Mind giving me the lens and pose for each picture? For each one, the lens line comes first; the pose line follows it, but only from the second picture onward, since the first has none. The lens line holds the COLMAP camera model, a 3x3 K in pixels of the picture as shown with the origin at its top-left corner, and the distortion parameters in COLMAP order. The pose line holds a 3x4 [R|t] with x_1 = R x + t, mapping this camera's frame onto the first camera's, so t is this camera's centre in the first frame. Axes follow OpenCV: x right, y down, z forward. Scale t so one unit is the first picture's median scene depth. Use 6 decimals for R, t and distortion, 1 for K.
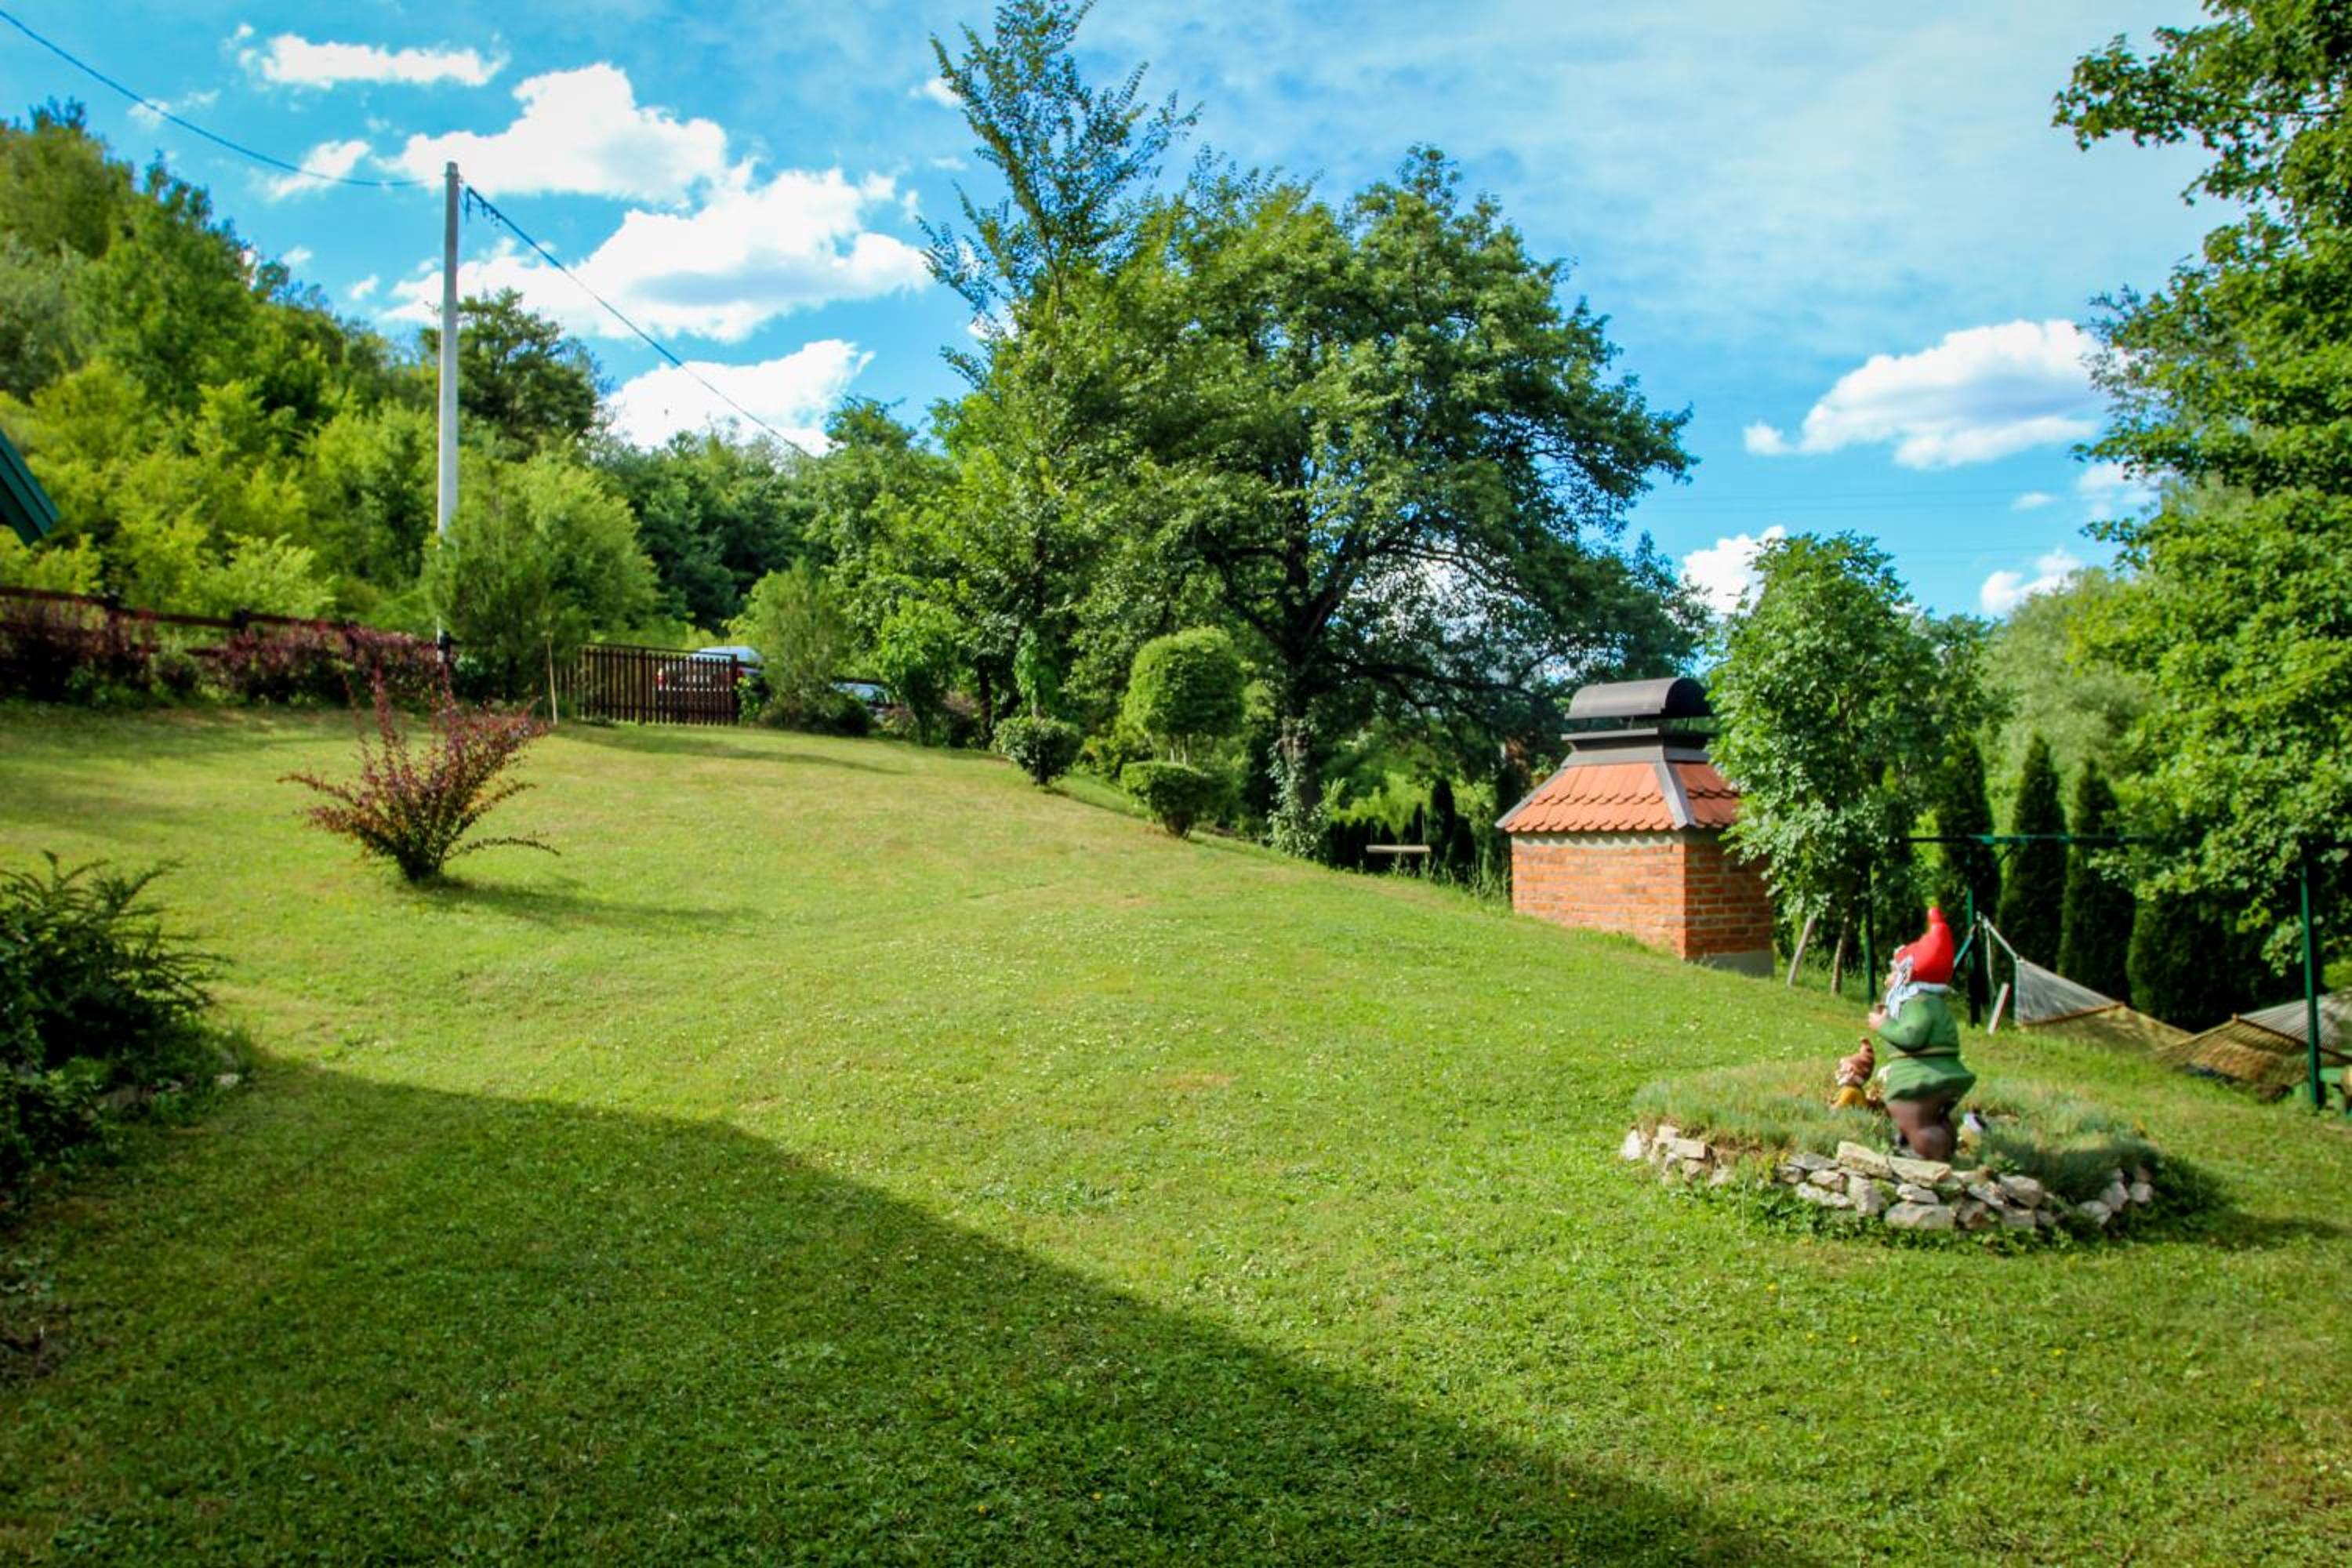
lens RADIAL K [[1919.6, 0, 1176.0], [0, 1919.6, 784.0], [0, 0, 1]] dist [-0.005323, 0.002887]
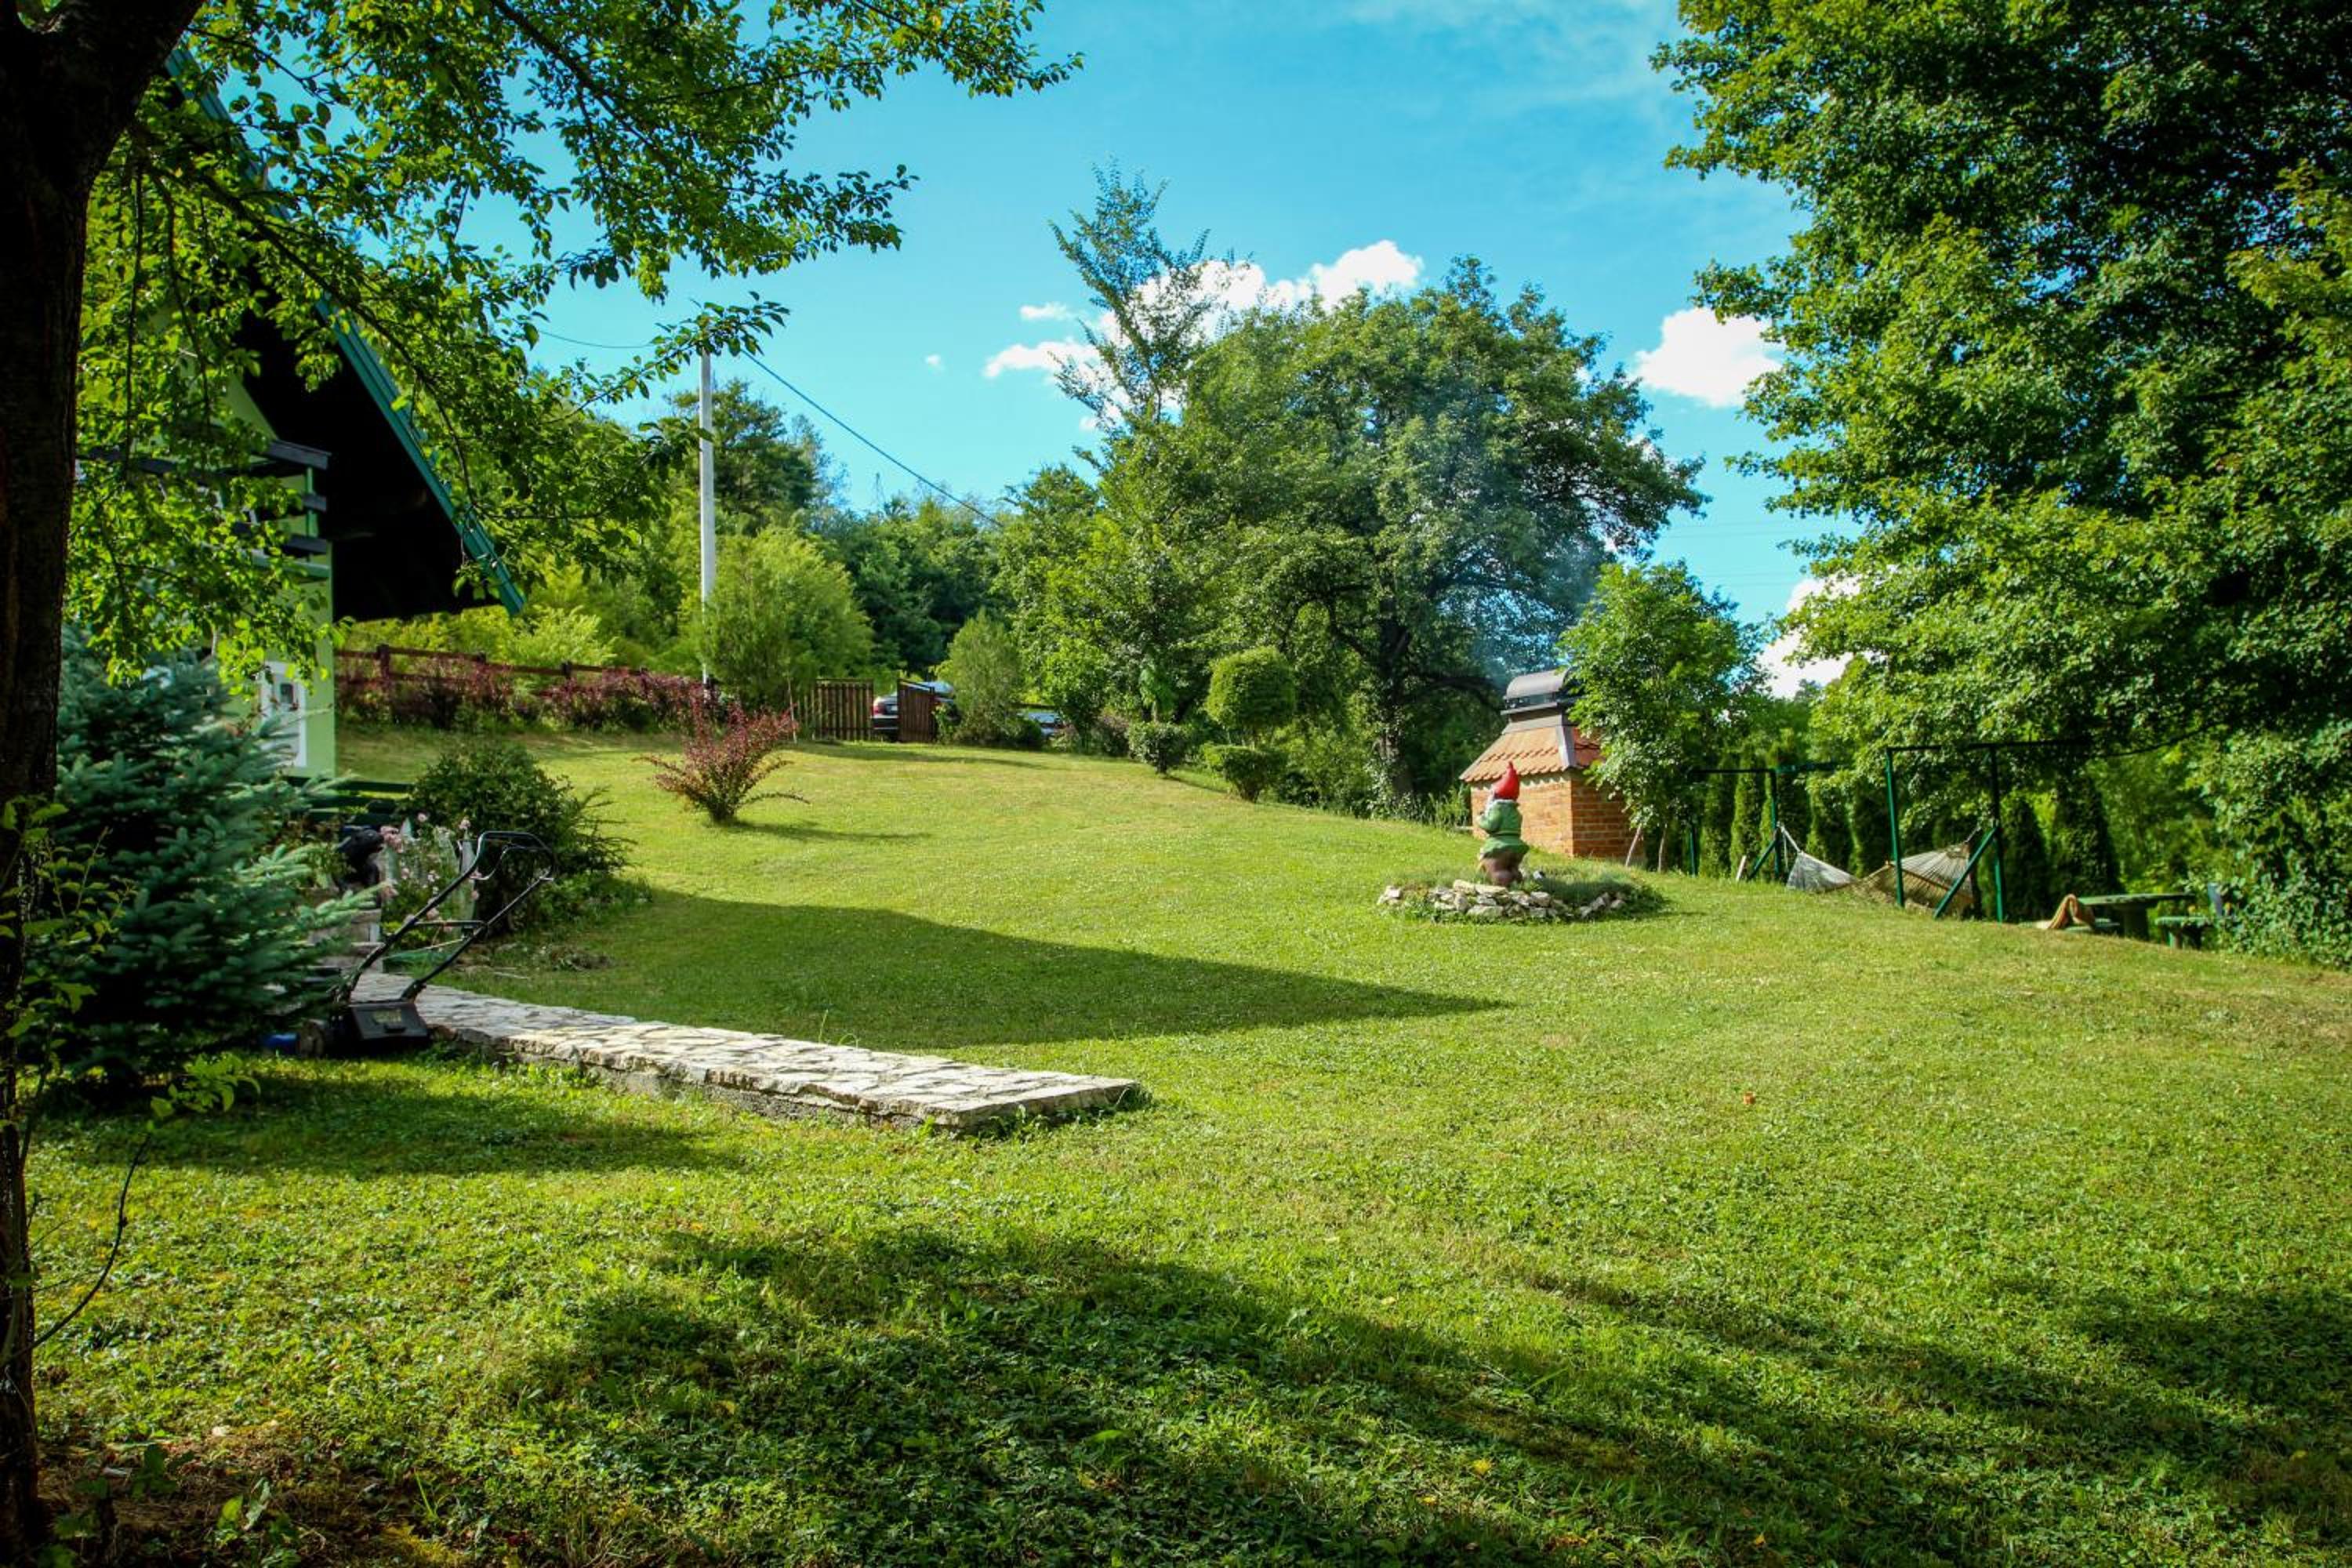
lens RADIAL K [[1966.5, 0, 1240.6], [0, 1966.5, 833.9], [0, 0, 1]] dist [0.004366, 0.013471]
pose [[0.996026, -0.029761, -0.083938, 0.095037], [0.029944, 0.999551, 0.000916, 0.041844], [0.083873, -0.003426, 0.996471, -0.331698]]
